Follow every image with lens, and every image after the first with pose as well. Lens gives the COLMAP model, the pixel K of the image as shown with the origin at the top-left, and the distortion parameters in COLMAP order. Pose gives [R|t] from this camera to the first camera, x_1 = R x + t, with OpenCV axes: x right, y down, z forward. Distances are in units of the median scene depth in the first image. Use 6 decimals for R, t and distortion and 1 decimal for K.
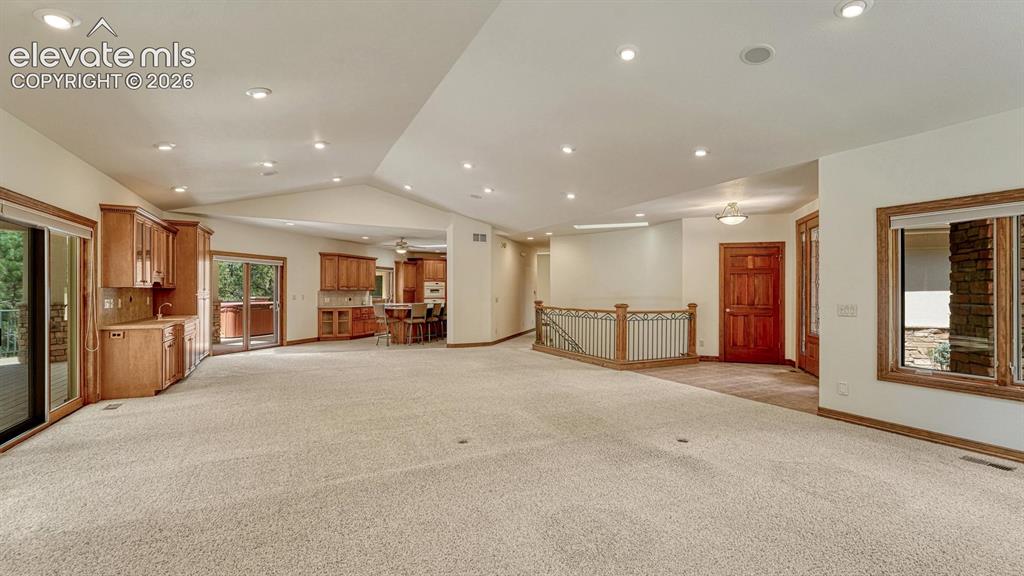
lens RADIAL K [[425.5, 0, 512.0], [0, 425.5, 288.0], [0, 0, 1]] dist [-0.016745, -0.000122]
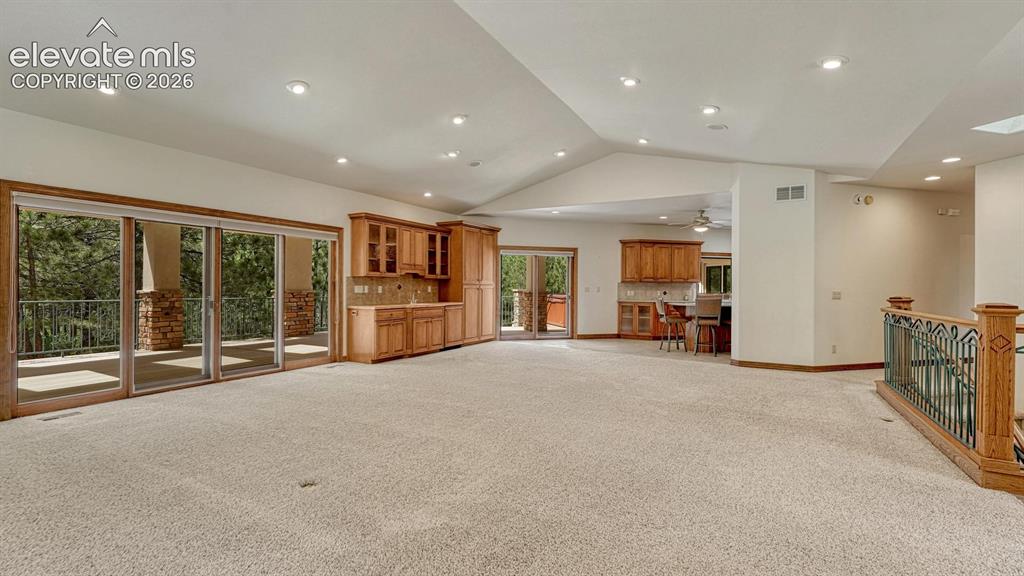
lens RADIAL K [[448.9, 0, 512.0], [0, 448.9, 288.0], [0, 0, 1]] dist [-0.001522, -0.000062]
pose [[0.552913, 0.003633, -0.833231, 0.240480], [0.002084, 0.999981, 0.005742, 0.013352], [0.833236, -0.004911, 0.552895, 0.310115]]
